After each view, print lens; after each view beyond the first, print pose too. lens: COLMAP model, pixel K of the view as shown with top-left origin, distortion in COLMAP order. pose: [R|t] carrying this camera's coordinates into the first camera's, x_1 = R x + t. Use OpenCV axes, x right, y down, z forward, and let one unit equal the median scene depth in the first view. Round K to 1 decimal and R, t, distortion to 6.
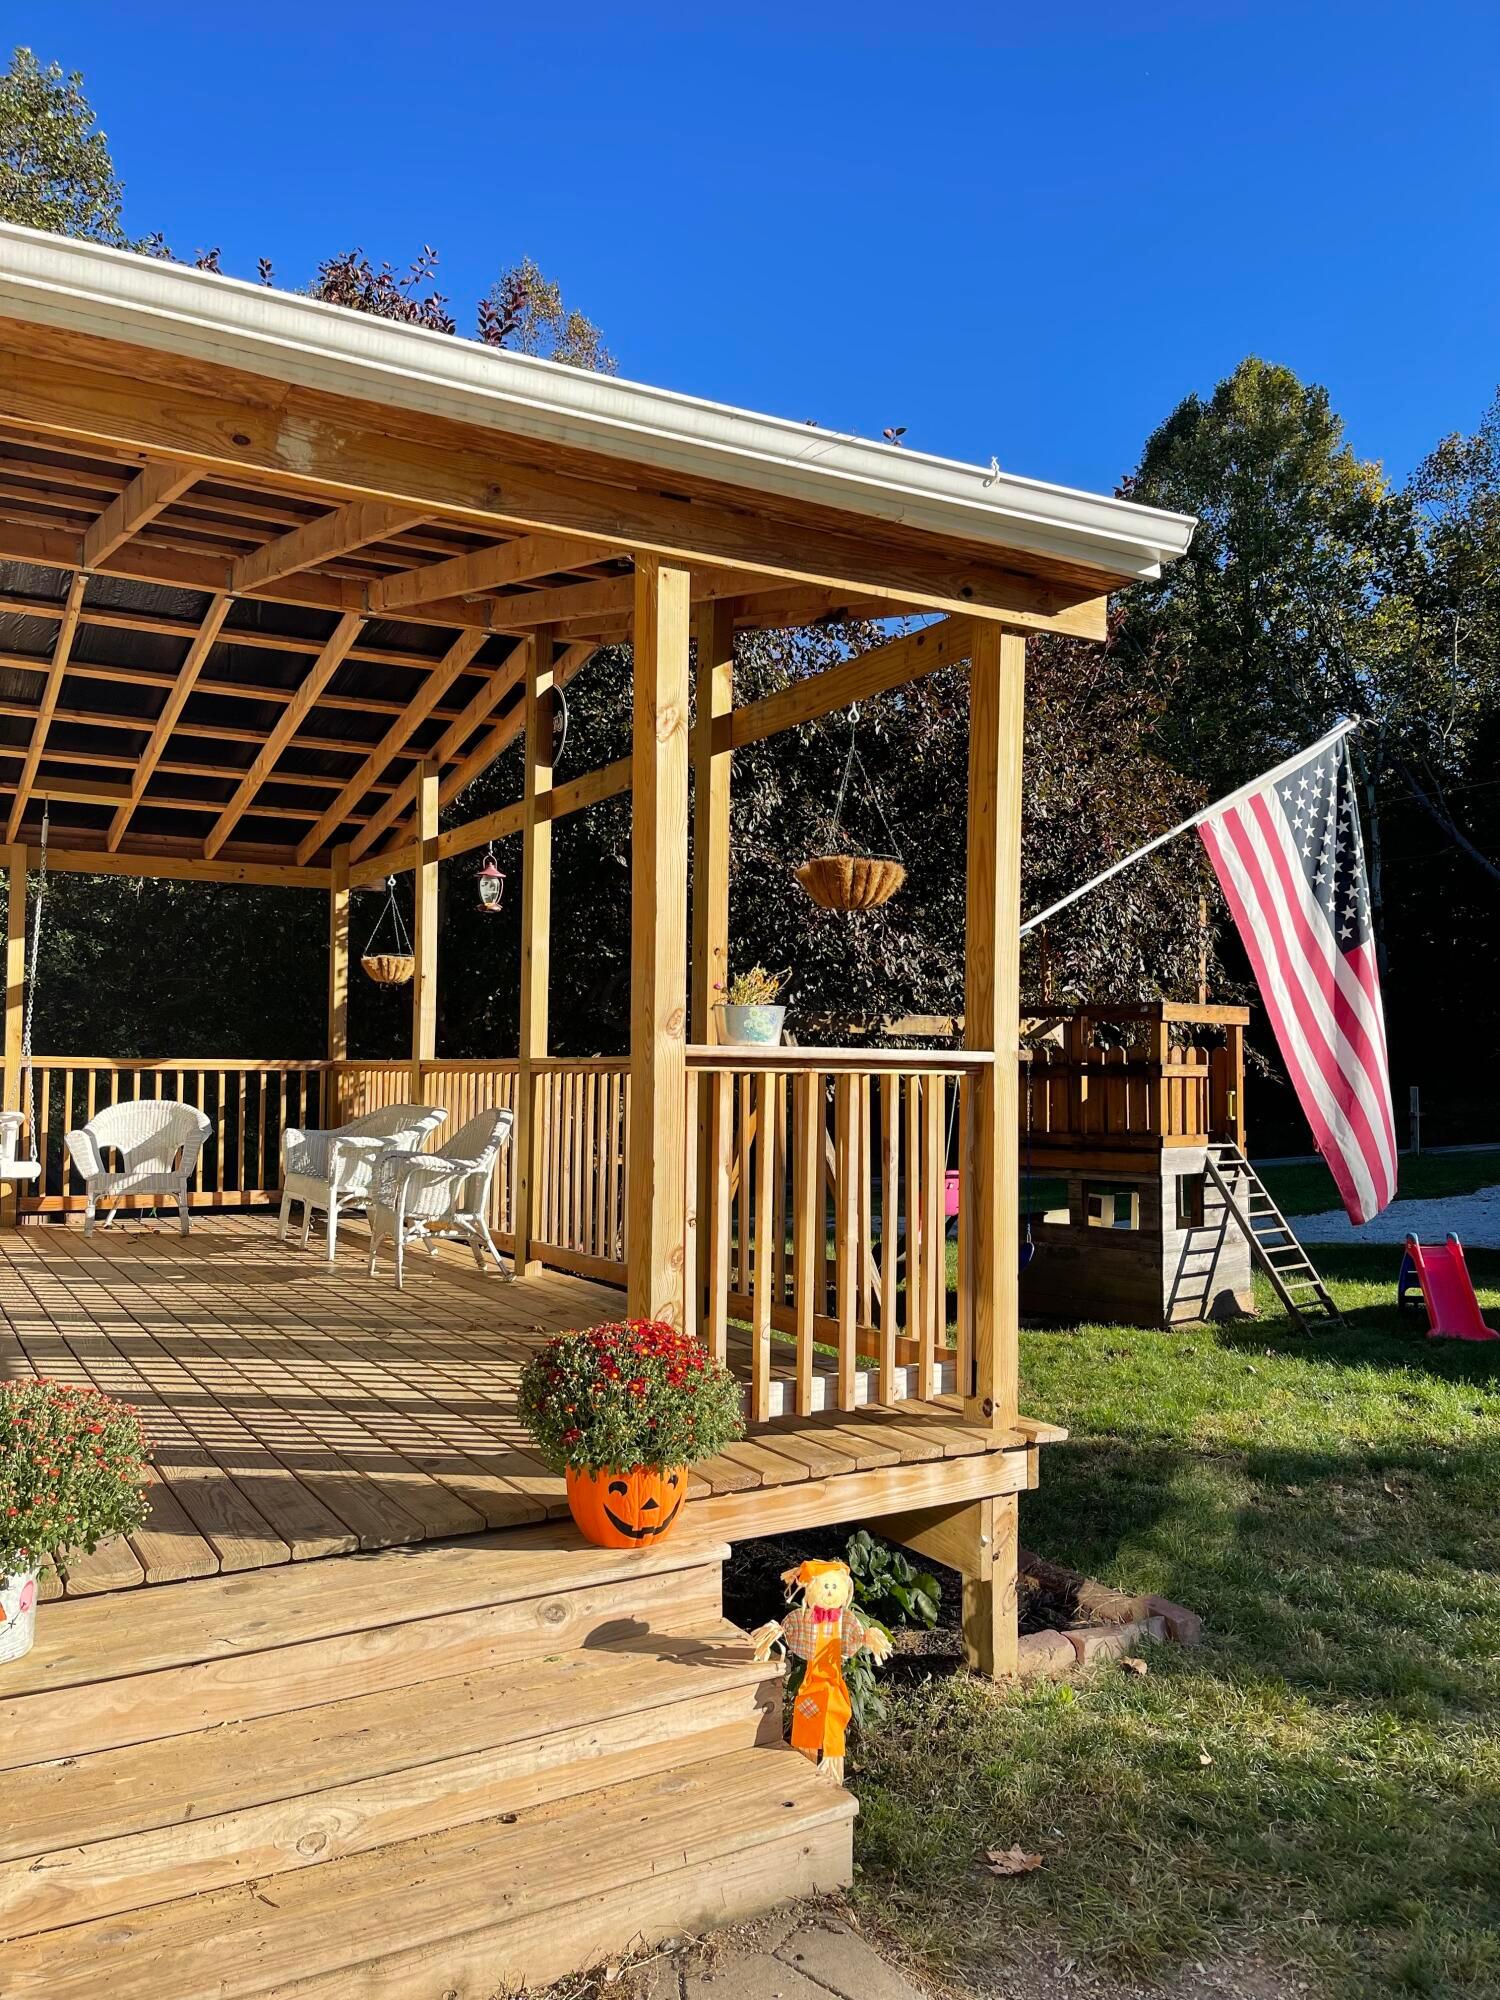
lens RADIAL K [[1503.9, 0, 748.3], [0, 1503.9, 1010.9], [0, 0, 1]] dist [0.053047, 0.002137]
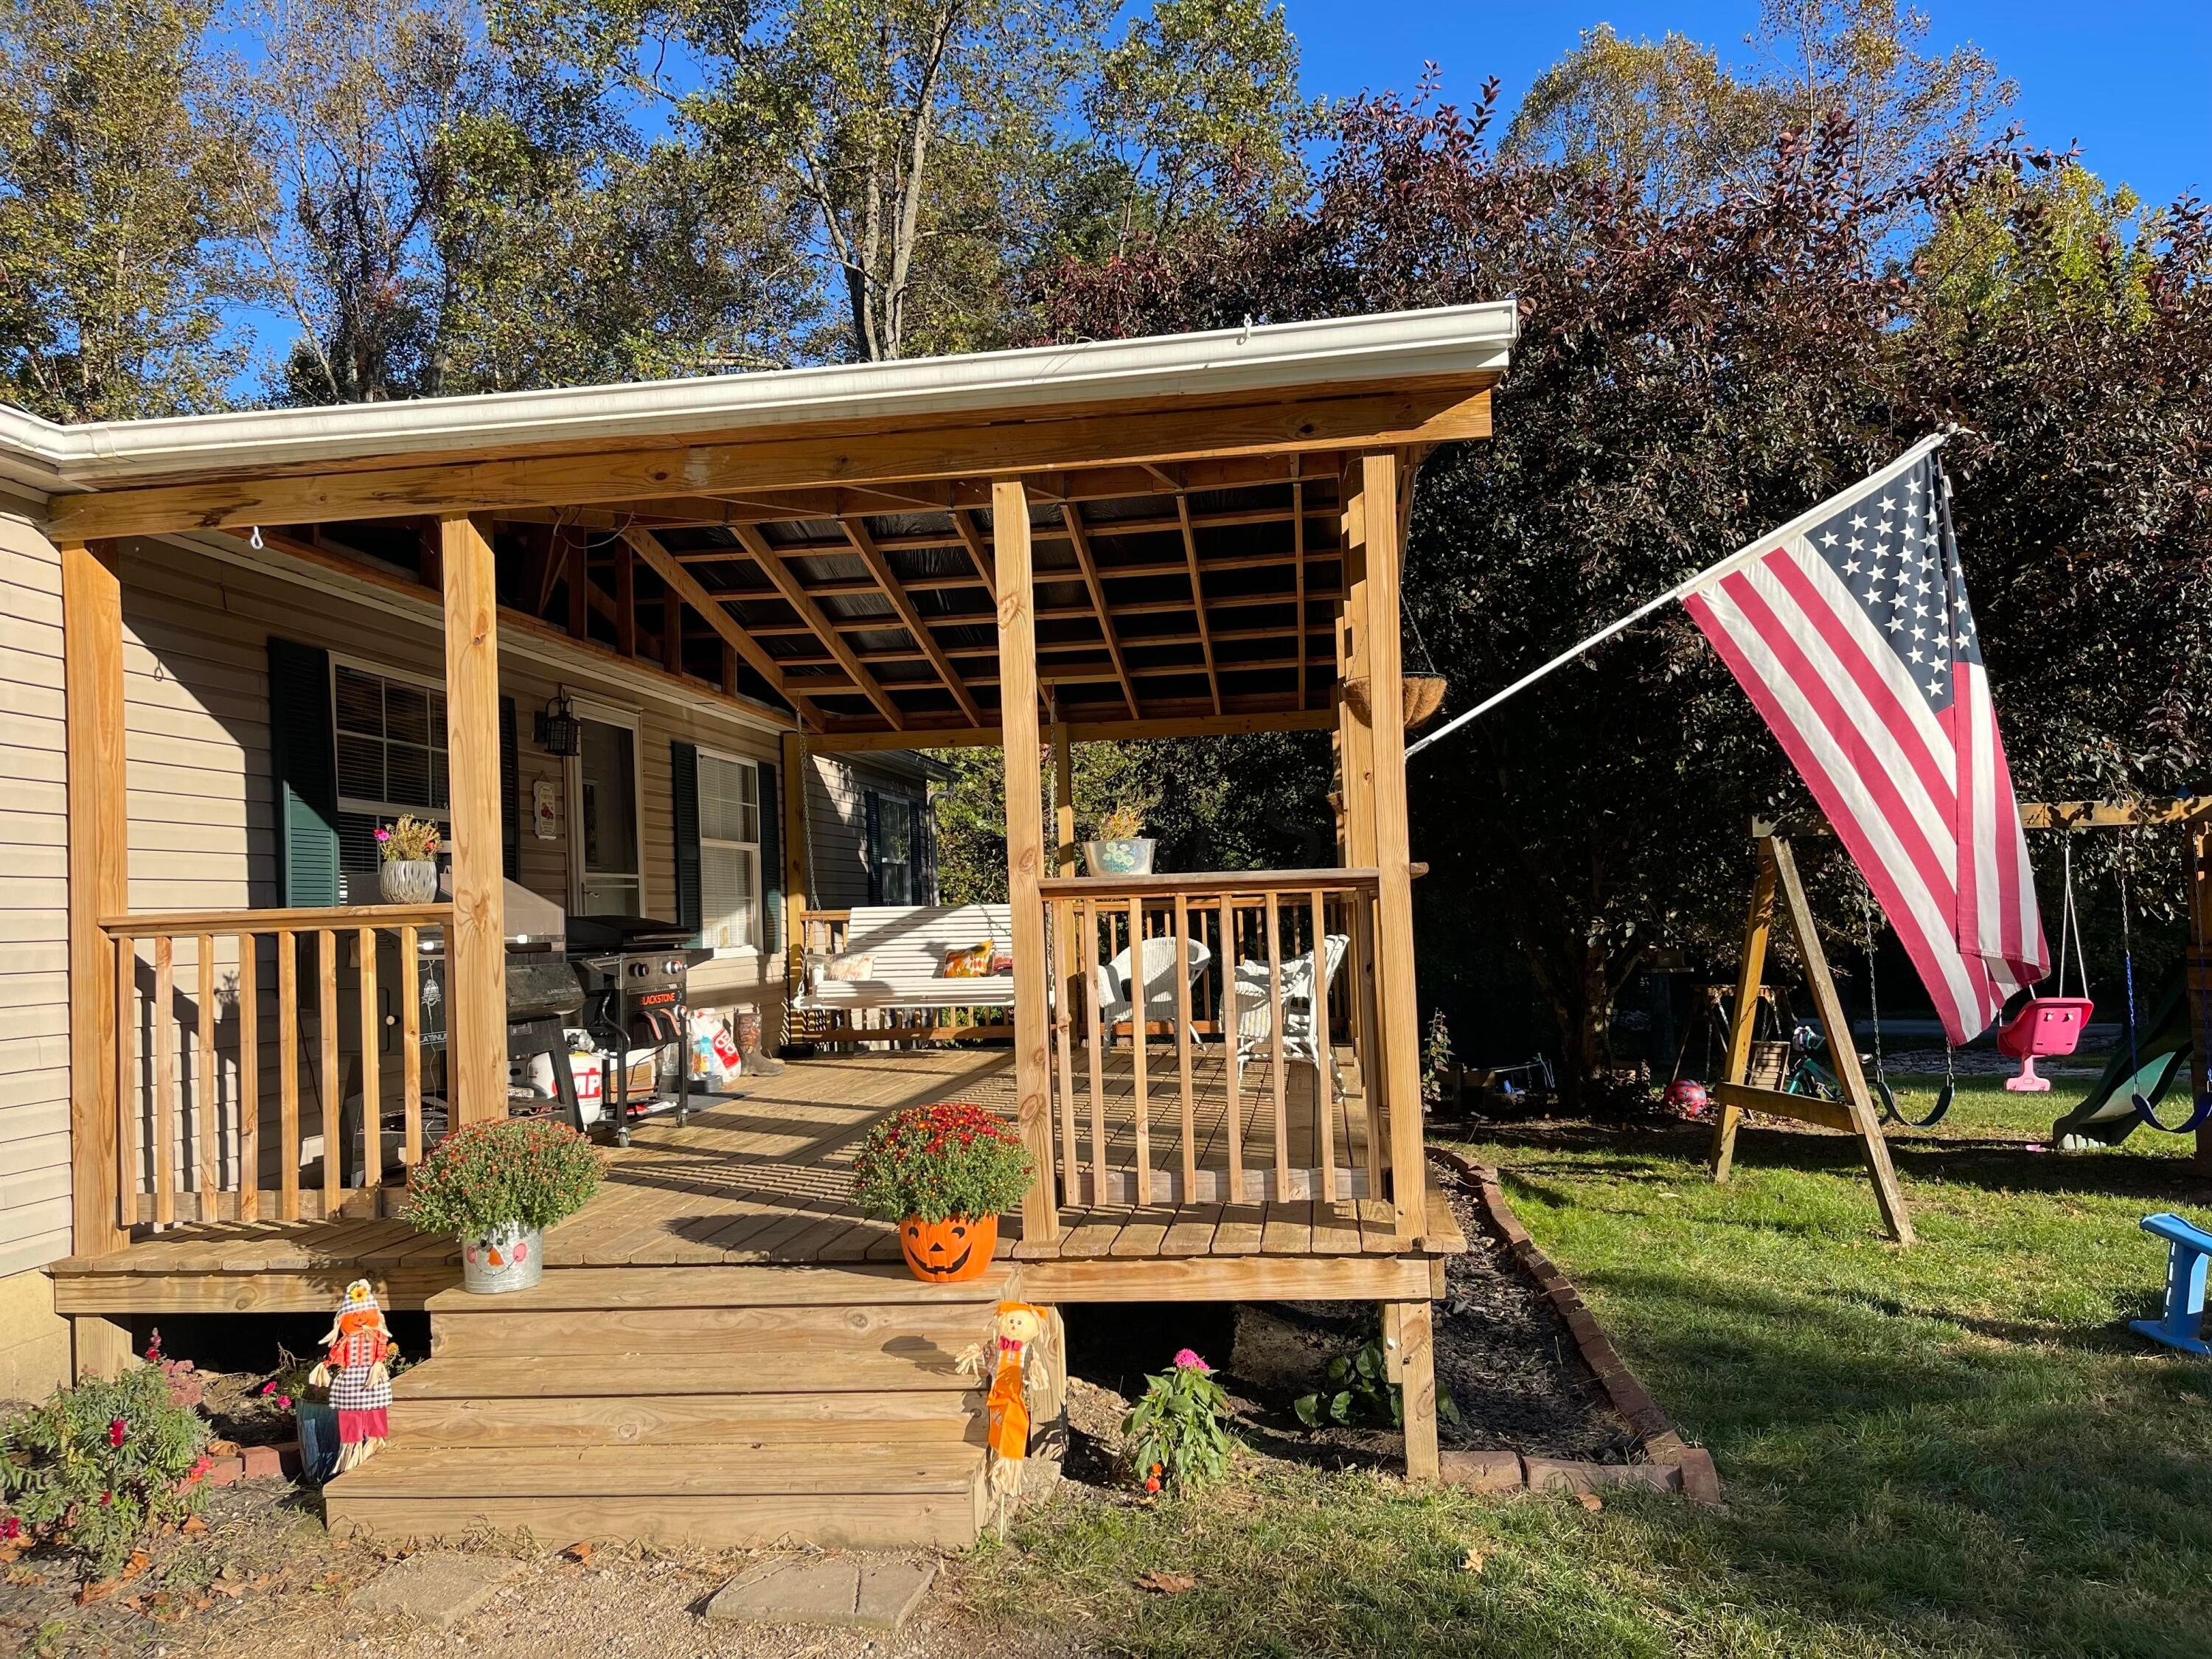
lens RADIAL K [[1663.4, 0, 1102.5], [0, 1663.4, 828.5], [0, 0, 1]] dist [0.053047, 0.002137]
pose [[0.792017, -0.071866, -0.606254, 0.694695], [0.069423, 0.997208, -0.027516, 0.020038], [0.606539, -0.020294, 0.794795, -0.009652]]
